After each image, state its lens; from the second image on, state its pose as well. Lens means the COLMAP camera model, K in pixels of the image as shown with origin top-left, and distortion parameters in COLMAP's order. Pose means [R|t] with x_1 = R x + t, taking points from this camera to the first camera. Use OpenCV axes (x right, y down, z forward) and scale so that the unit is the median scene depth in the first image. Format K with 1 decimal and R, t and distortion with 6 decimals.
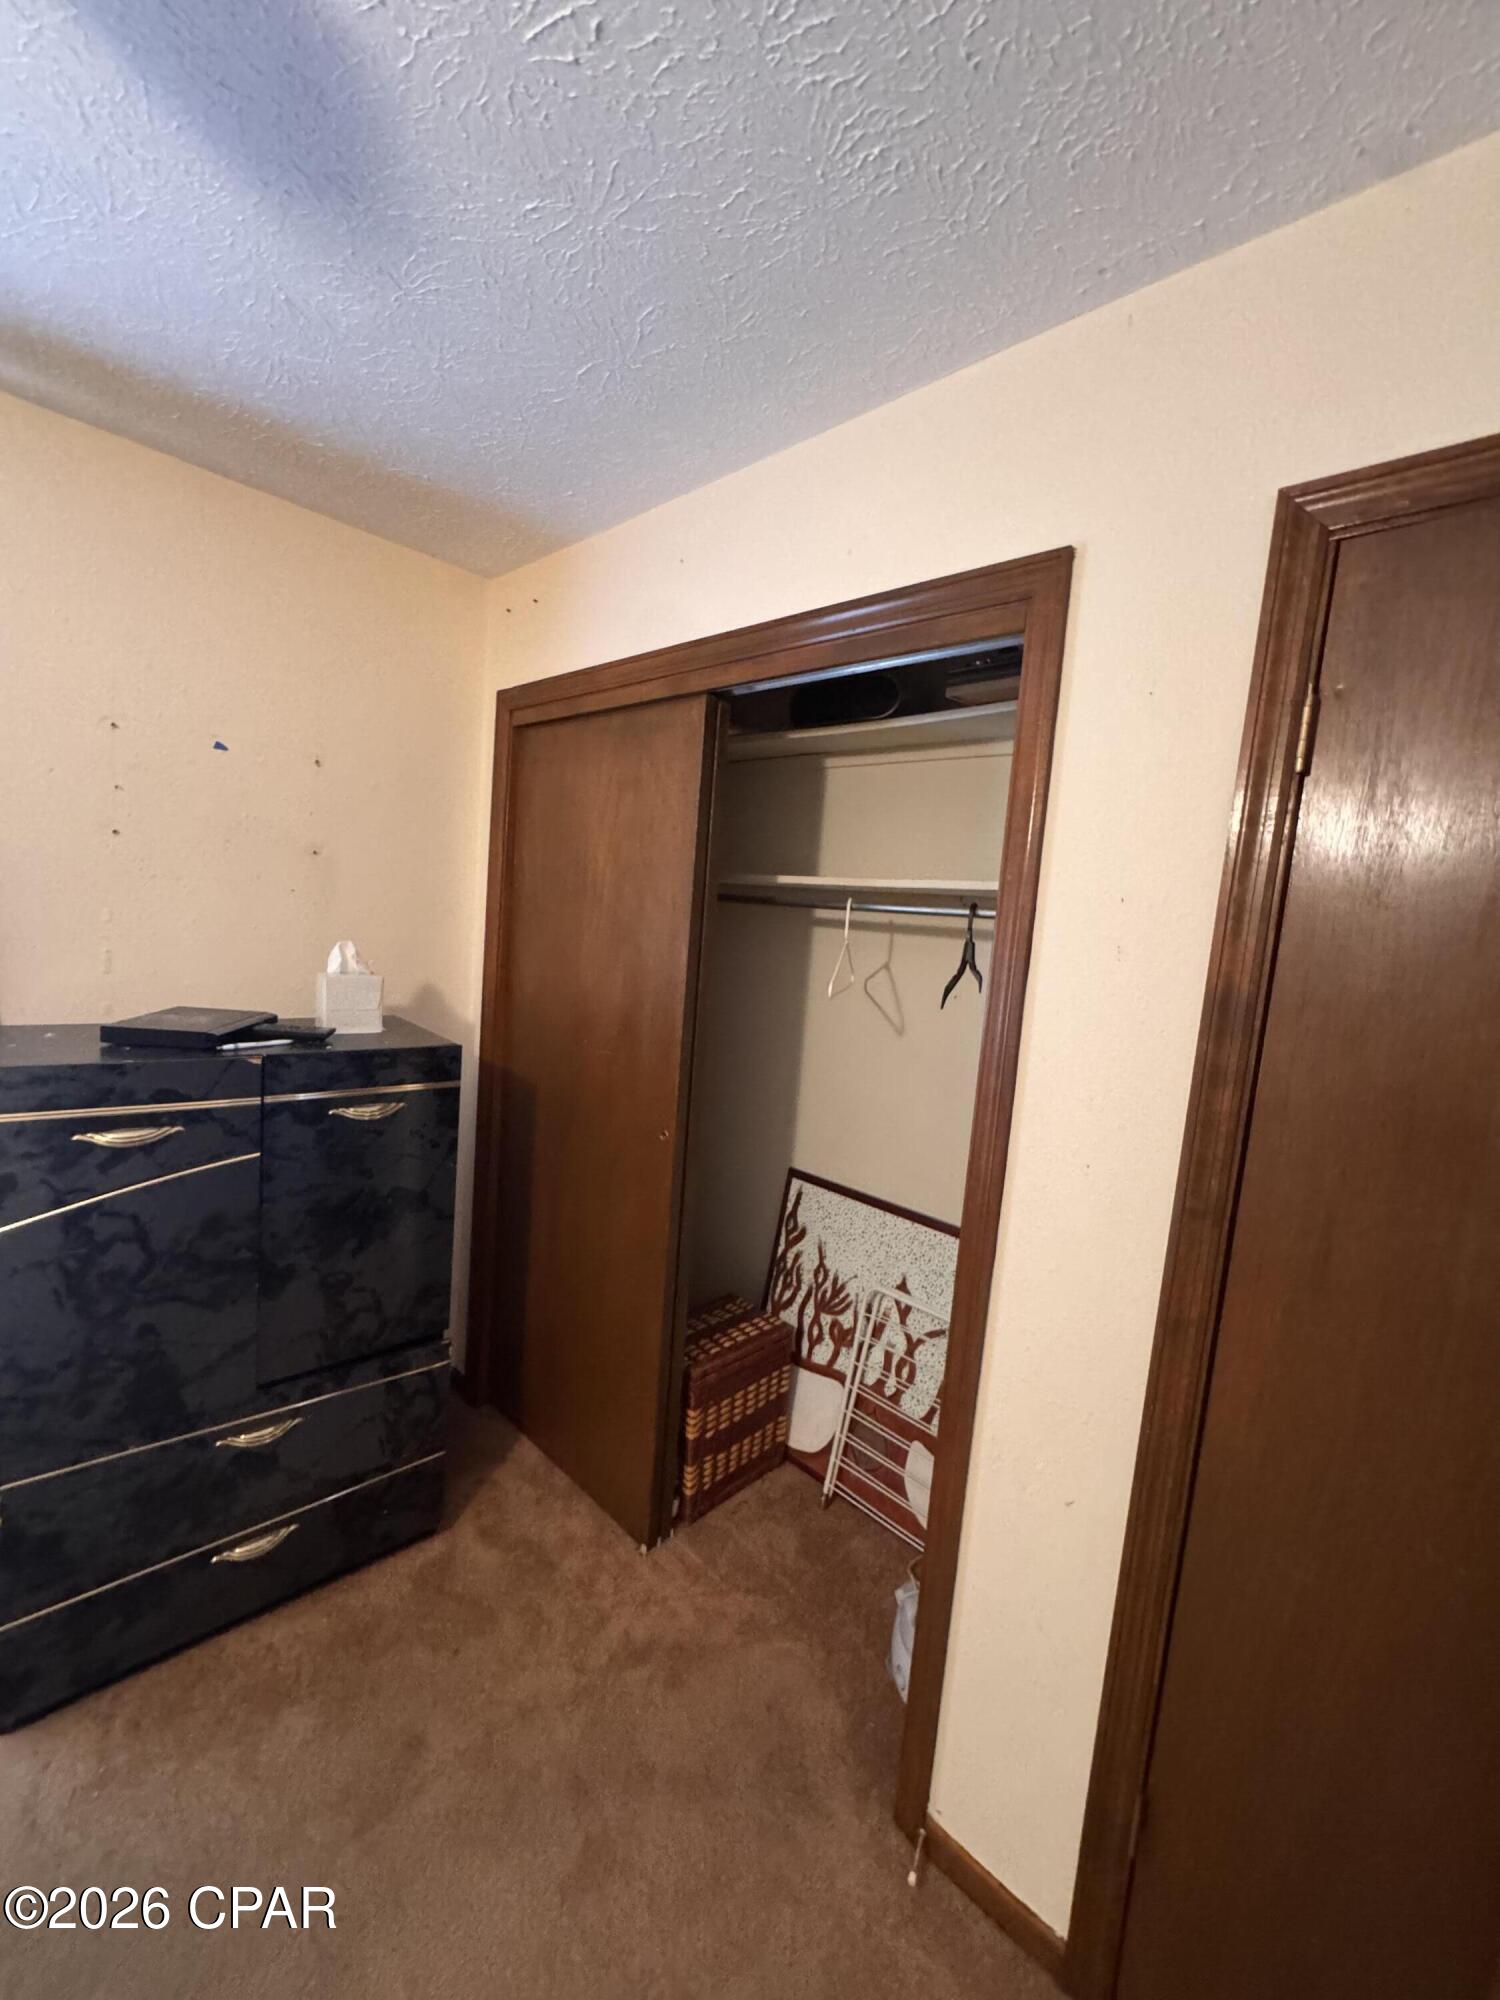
lens RADIAL K [[800.7, 0, 750.0], [0, 800.7, 1000.0], [0, 0, 1]] dist [-0.002797, 0.000054]
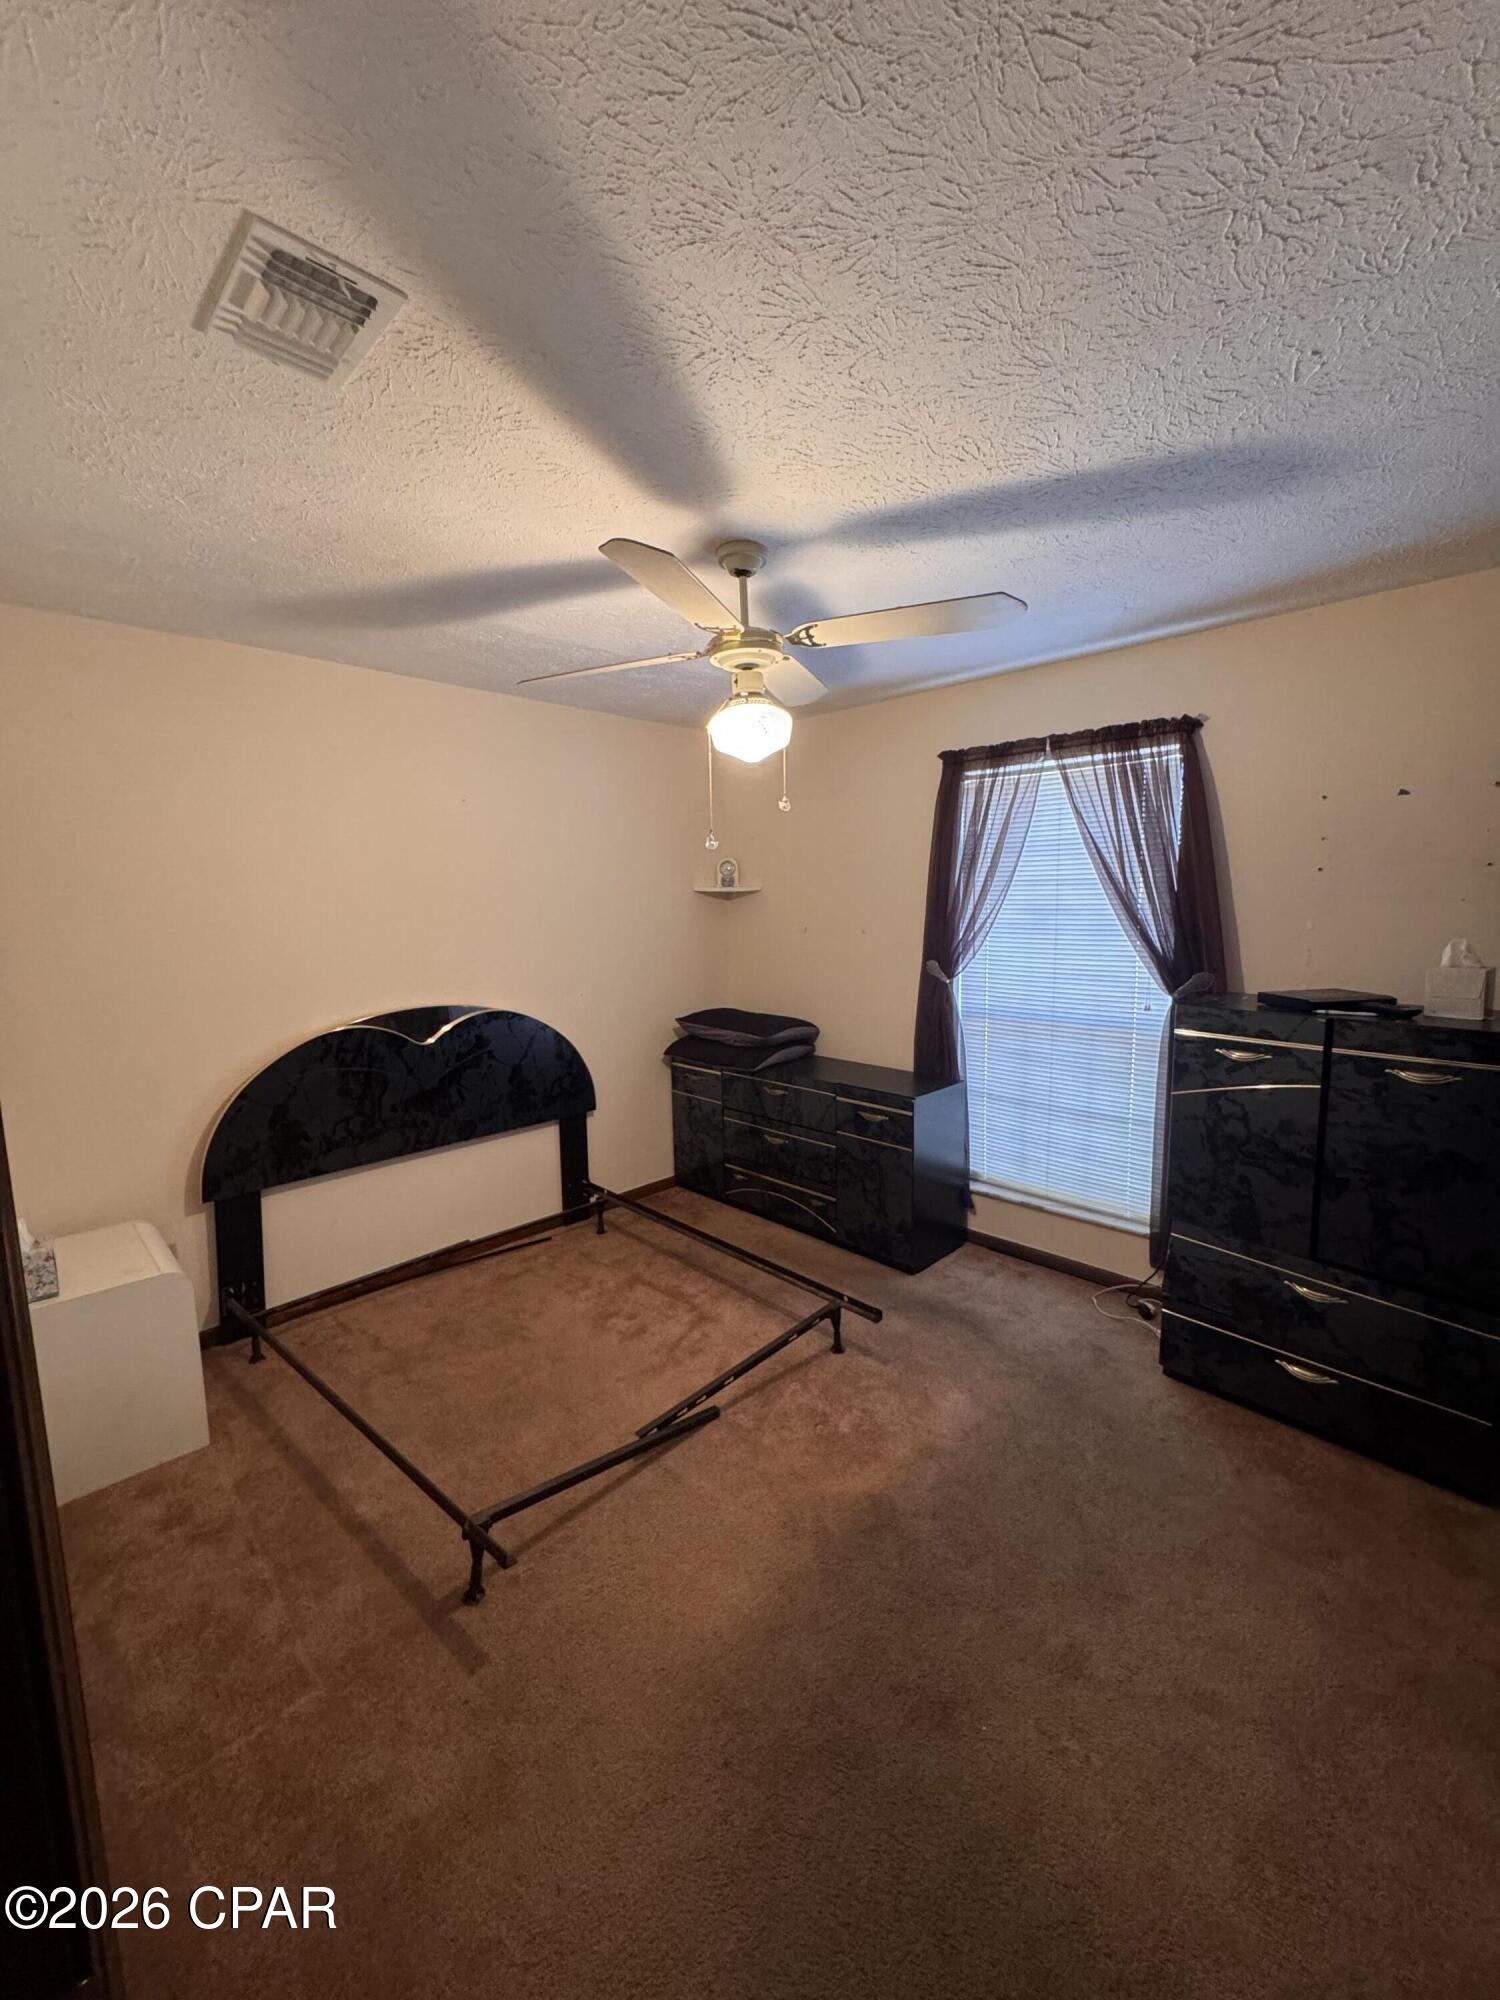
lens RADIAL K [[800.7, 0, 750.0], [0, 800.7, 1000.0], [0, 0, 1]] dist [-0.002797, 0.000054]
pose [[-0.019542, 0.042275, -0.998915, 0.831034], [-0.093862, 0.994616, 0.043930, 0.074102], [0.995393, 0.094618, -0.015469, 0.001048]]
